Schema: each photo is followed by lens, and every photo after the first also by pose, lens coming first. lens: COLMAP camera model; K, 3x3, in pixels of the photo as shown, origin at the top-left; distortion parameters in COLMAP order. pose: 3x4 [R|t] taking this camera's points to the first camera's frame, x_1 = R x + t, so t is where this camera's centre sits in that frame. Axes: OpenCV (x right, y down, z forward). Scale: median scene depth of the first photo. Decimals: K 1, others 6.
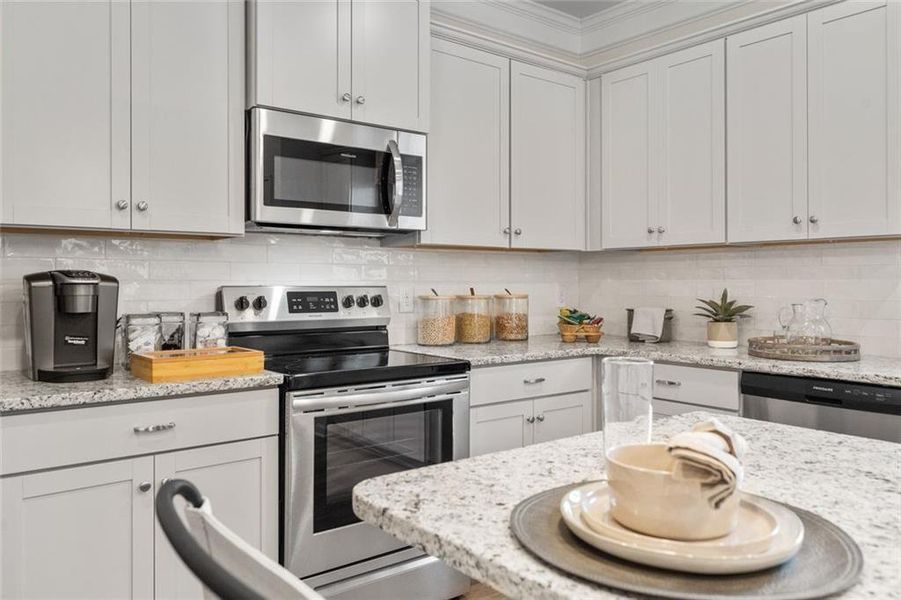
lens RADIAL K [[667.5, 0, 432.6], [0, 667.5, 280.0], [0, 0, 1]] dist [0.001443, 0.000843]
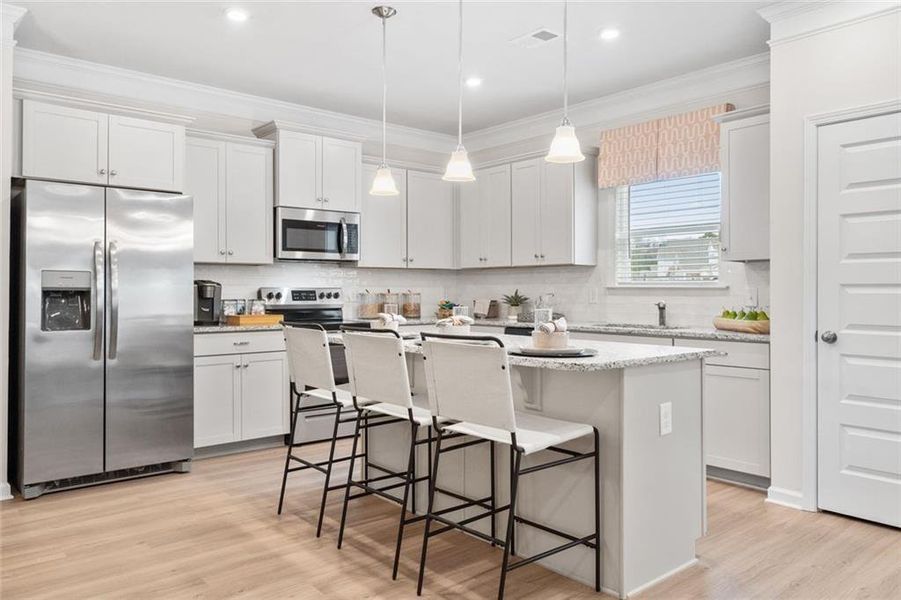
lens RADIAL K [[667.5, 0, 452.3], [0, 667.5, 295.2], [0, 0, 1]] dist [0.001443, 0.000843]
pose [[0.998651, -0.001746, 0.051894, 0.171619], [0.001238, 0.999951, 0.009810, 0.012772], [-0.051908, -0.009733, 0.998604, -1.086683]]
